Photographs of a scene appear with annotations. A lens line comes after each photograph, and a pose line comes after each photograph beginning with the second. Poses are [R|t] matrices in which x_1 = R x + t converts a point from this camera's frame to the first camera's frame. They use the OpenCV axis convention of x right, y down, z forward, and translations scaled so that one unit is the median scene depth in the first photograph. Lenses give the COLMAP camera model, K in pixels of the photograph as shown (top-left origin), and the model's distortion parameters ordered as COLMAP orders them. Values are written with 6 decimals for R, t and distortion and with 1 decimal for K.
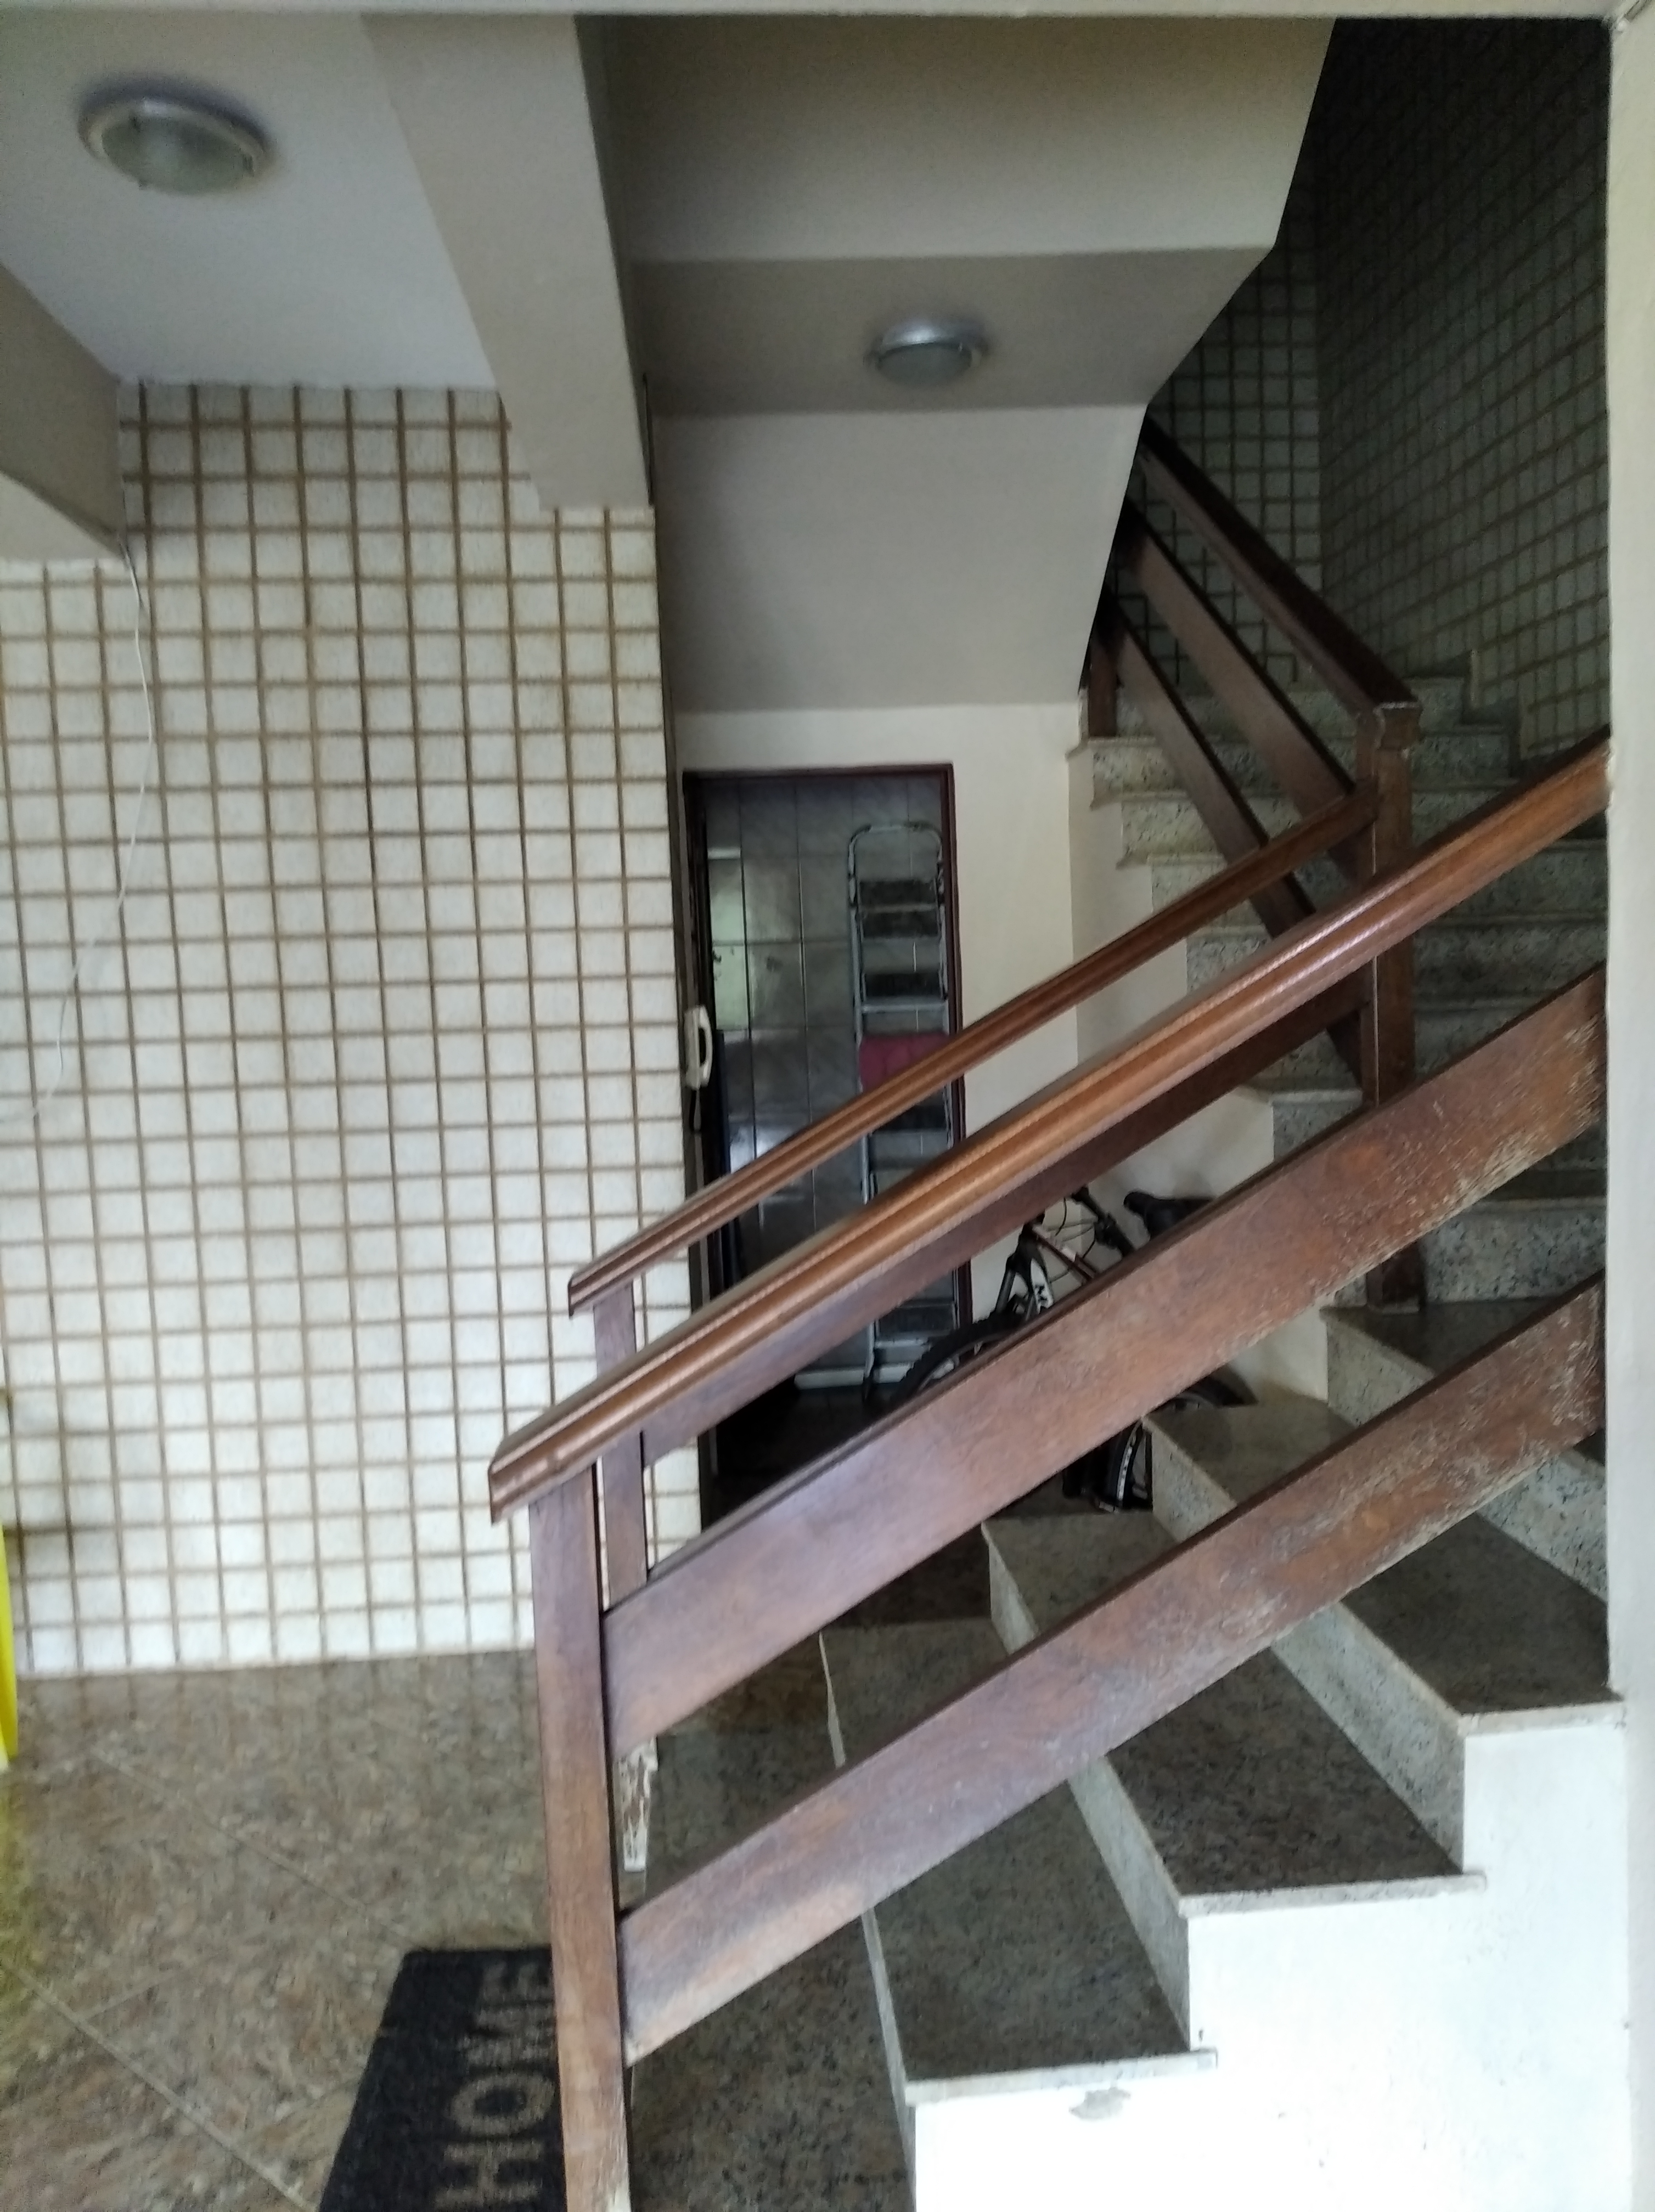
lens RADIAL K [[1671.0, 0, 832.7], [0, 1671.0, 1125.0], [0, 0, 1]] dist [0.040724, -0.004880]
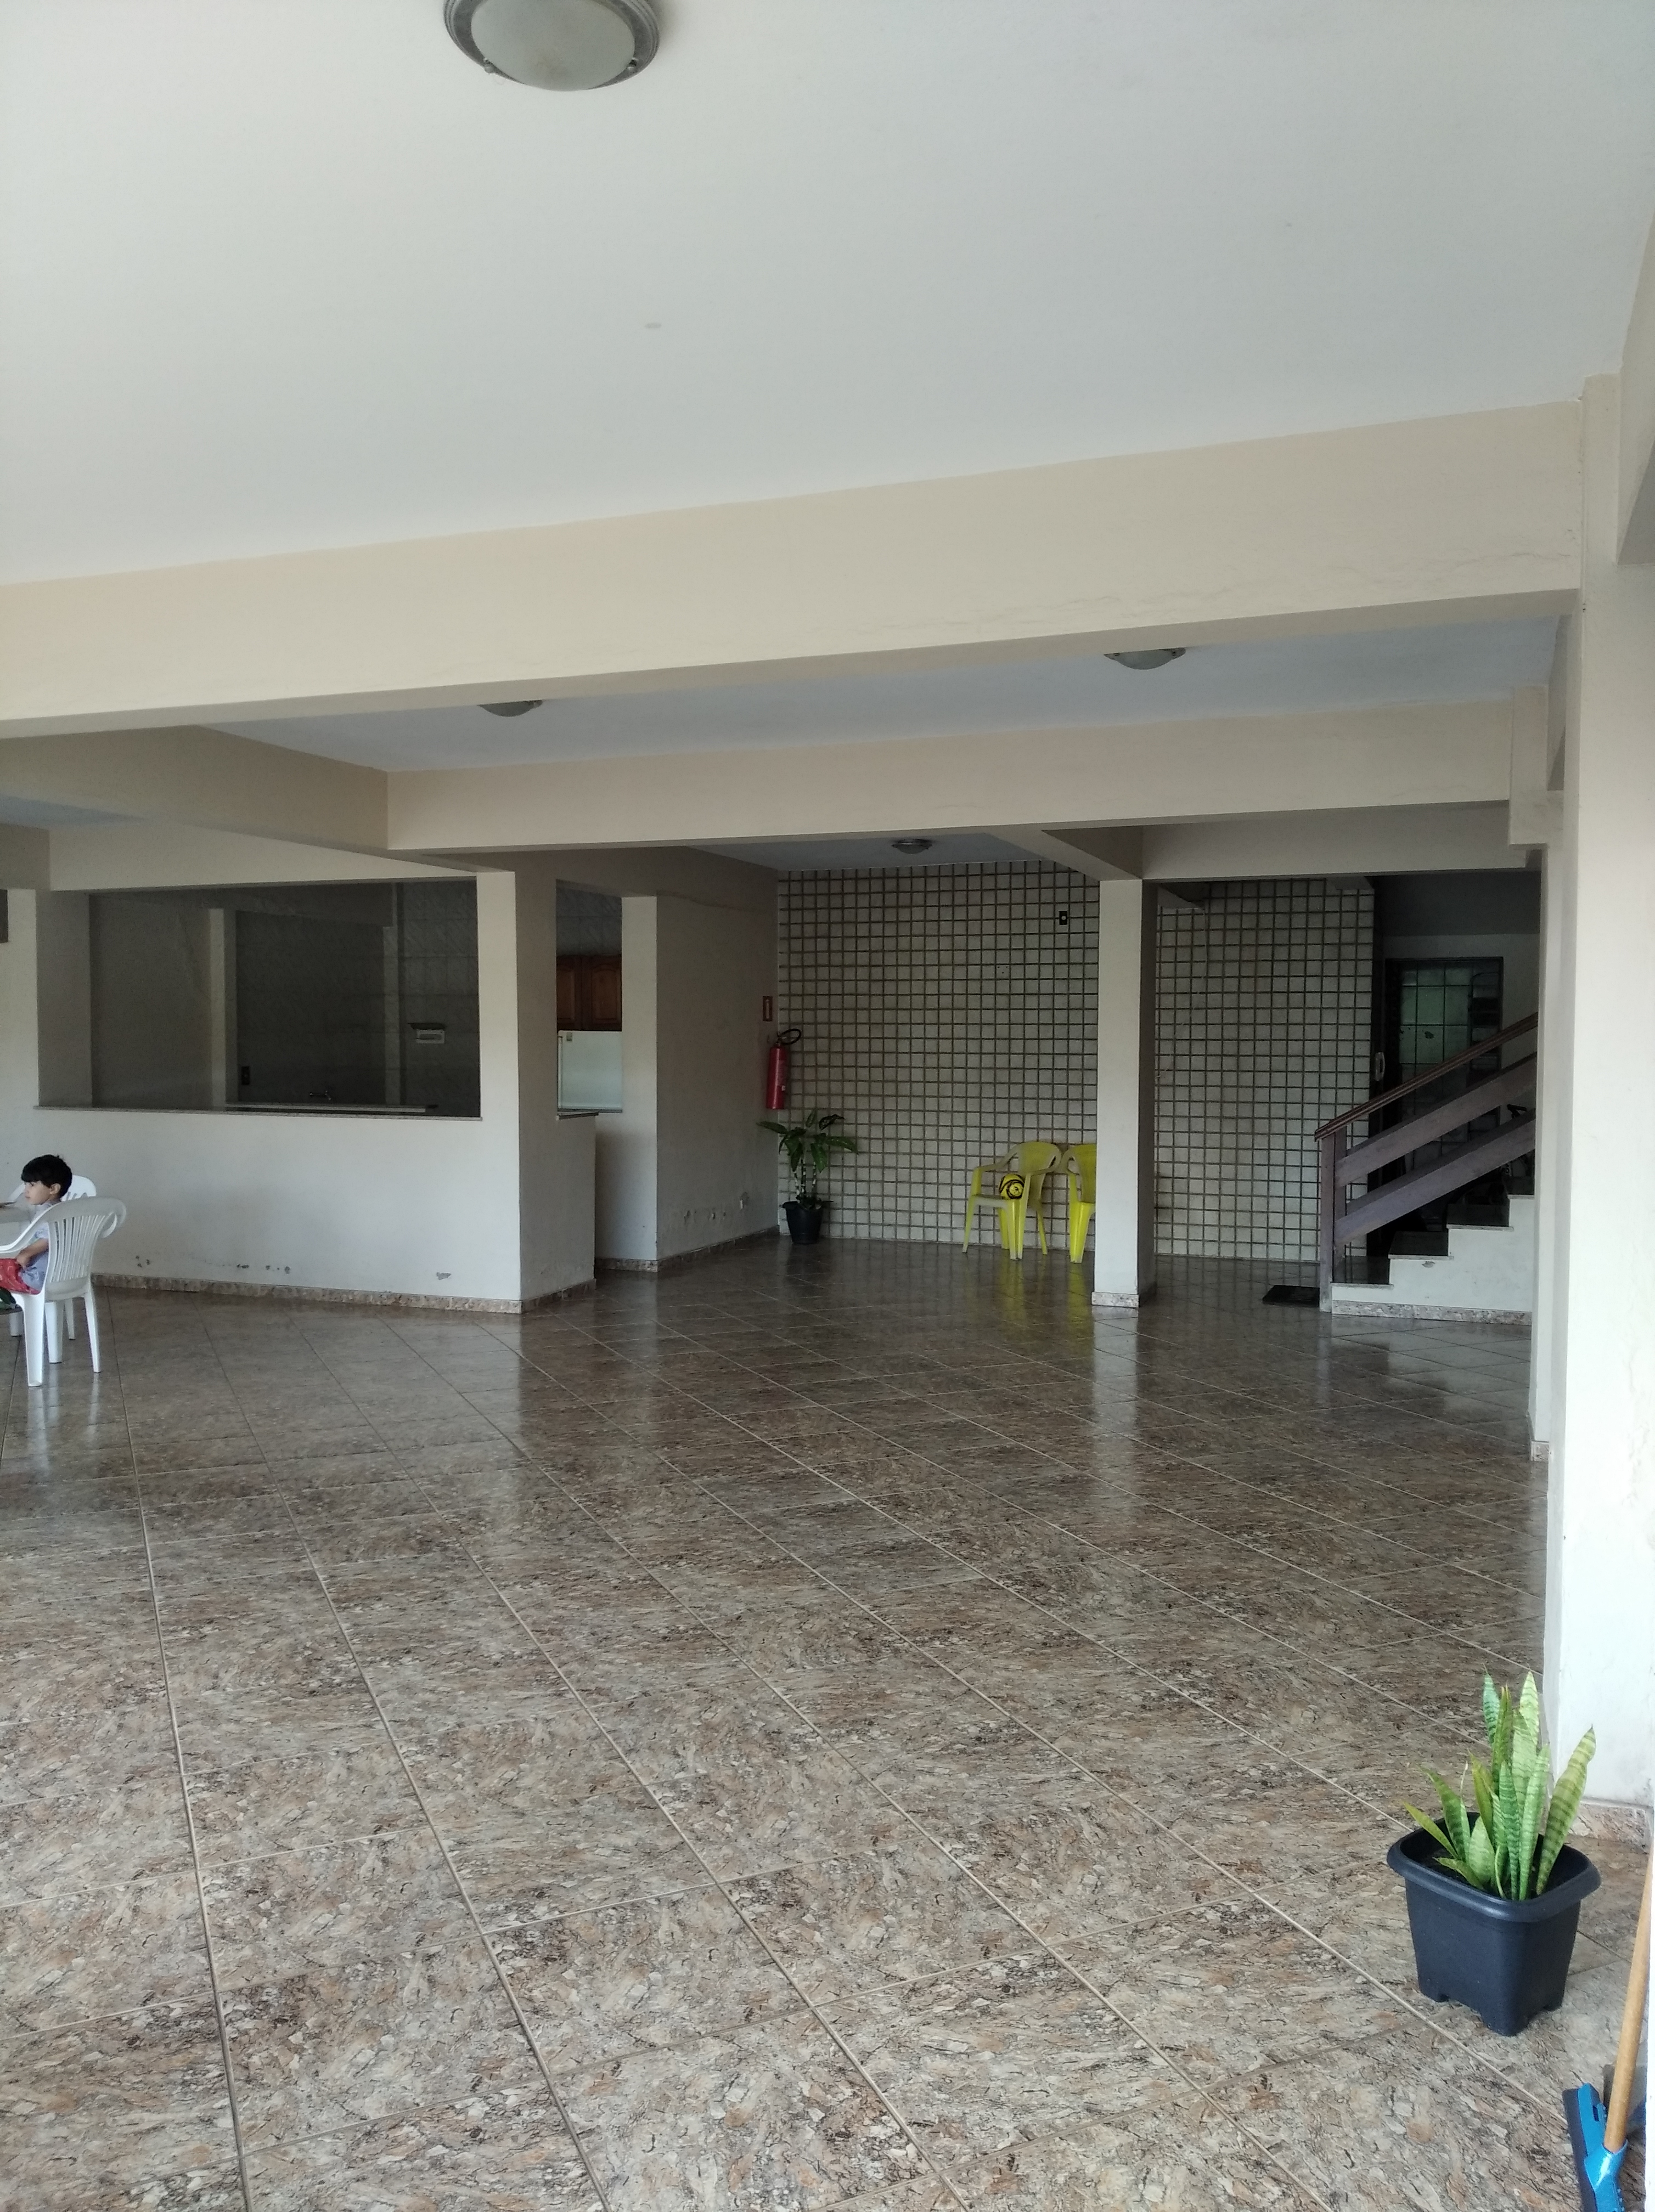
lens RADIAL K [[1671.0, 0, 803.6], [0, 1671.0, 1126.1], [0, 0, 1]] dist [0.040724, -0.004880]
pose [[0.900134, 0.063465, -0.430964, 0.300956], [-0.073453, 0.997277, -0.006557, 0.159253], [0.429375, 0.037558, 0.902345, -2.170222]]
